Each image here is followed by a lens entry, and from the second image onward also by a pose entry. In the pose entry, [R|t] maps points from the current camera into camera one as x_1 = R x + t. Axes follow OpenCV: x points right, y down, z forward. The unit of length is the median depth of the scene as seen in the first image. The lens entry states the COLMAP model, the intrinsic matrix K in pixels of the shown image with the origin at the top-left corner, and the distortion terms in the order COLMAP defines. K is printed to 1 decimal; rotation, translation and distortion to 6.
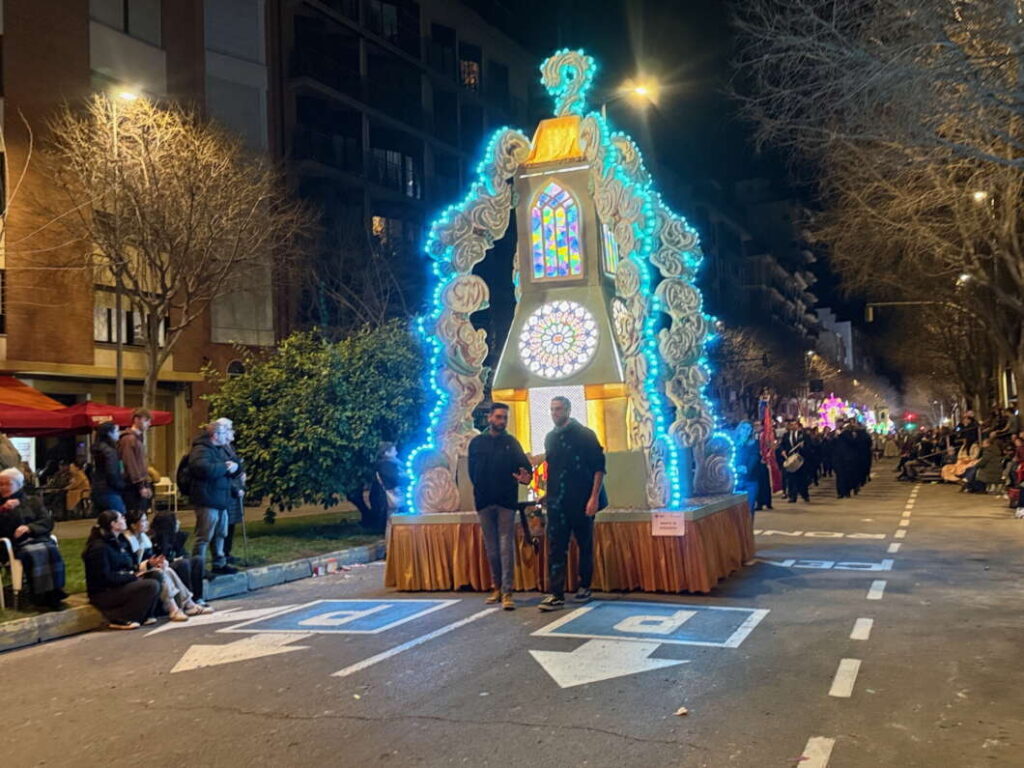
lens RADIAL K [[1110.5, 0, 502.8], [0, 1110.5, 402.3], [0, 0, 1]] dist [0.069296, 0.000000]
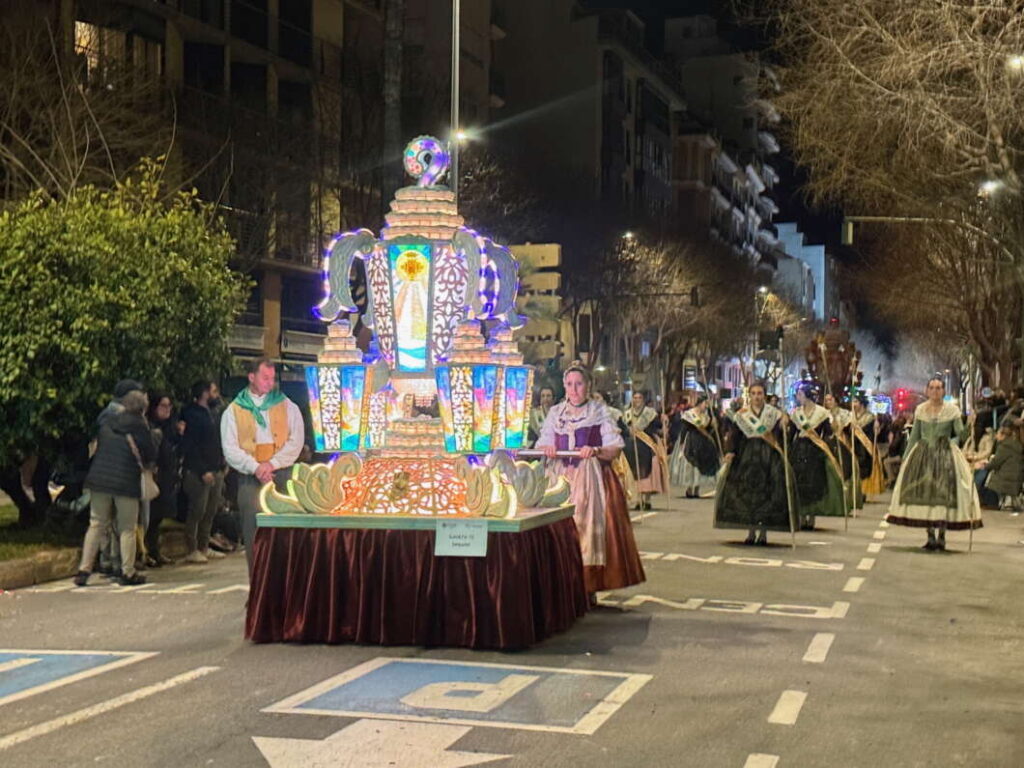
lens RADIAL K [[1723.8, 0, 543.8], [0, 1723.8, 410.4], [0, 0, 1]] dist [0.199669, 0.000000]
pose [[0.988551, 0.043026, 0.144622, 0.011573], [-0.048116, 0.998333, 0.031884, 0.002689], [-0.143009, -0.038477, 0.988973, 0.016040]]
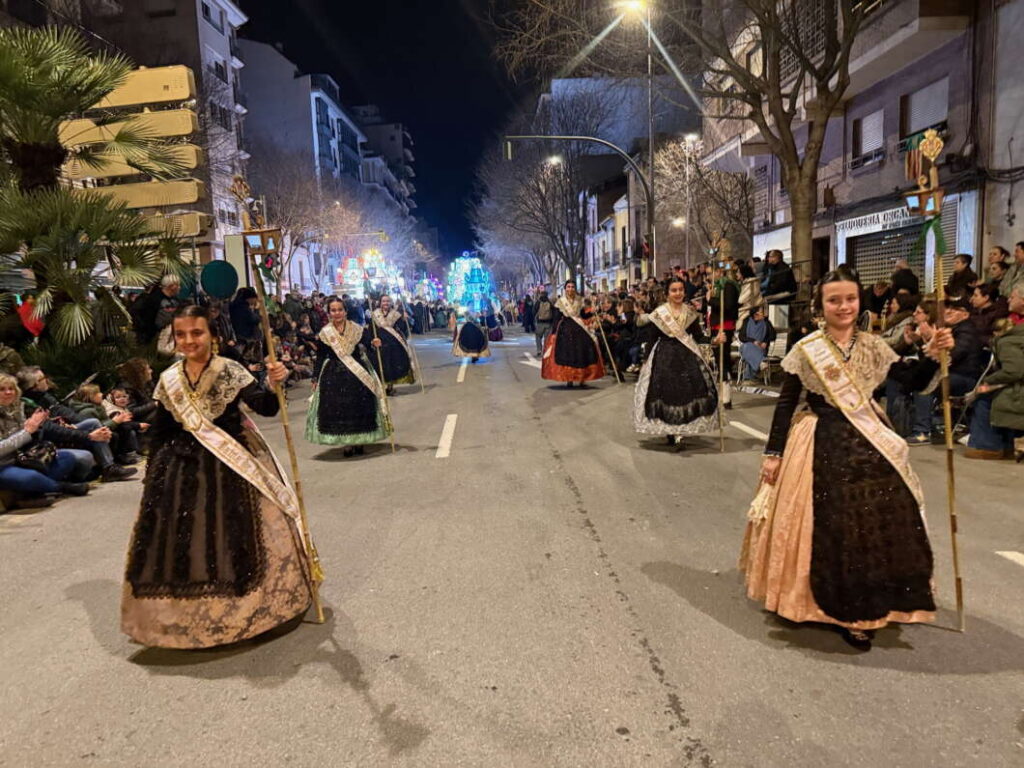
lens RADIAL K [[721.0, 0, 508.1], [0, 721.0, 399.8], [0, 0, 1]] dist [0.040585, -0.046087]
pose [[0.919337, -0.052628, 0.389935, 0.201066], [-0.008680, 0.988061, 0.153819, 0.029882], [-0.393375, -0.144796, 0.907904, 0.865694]]
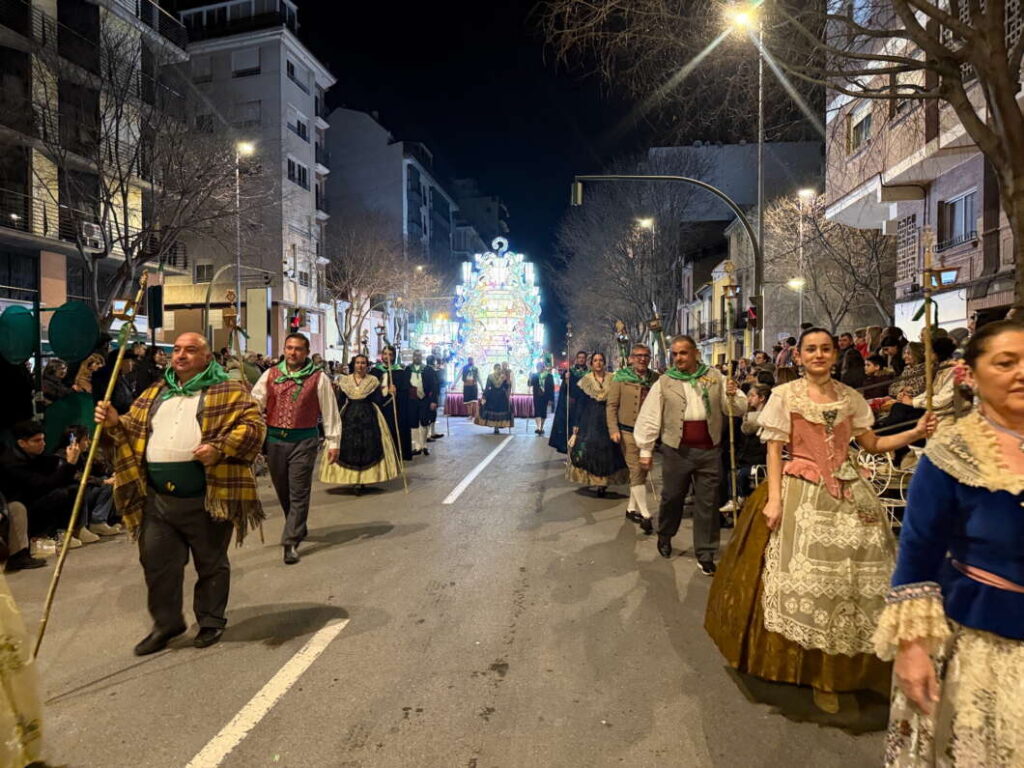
lens RADIAL K [[721.0, 0, 512.4], [0, 721.0, 392.9], [0, 0, 1]] dist [0.040585, -0.046087]
pose [[0.960105, 0.026149, 0.278415, 0.304551], [-0.042459, 0.997707, 0.052714, 0.028638], [-0.276398, -0.062432, 0.959013, 1.030666]]
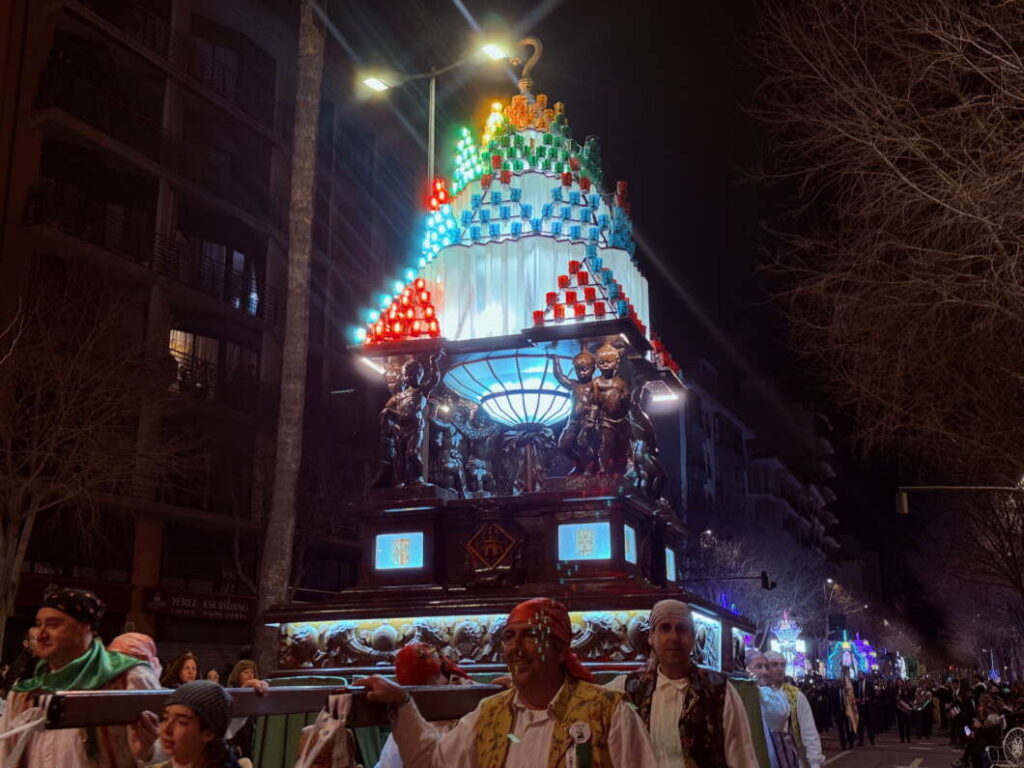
lens RADIAL K [[1209.8, 0, 502.9], [0, 1209.8, 394.1], [0, 0, 1]] dist [0.104020, 0.000000]
pose [[0.999183, 0.040405, -0.000287, 0.153953], [-0.039713, 0.980719, -0.191344, 0.010235], [-0.007450, 0.191199, 0.981523, 0.482923]]
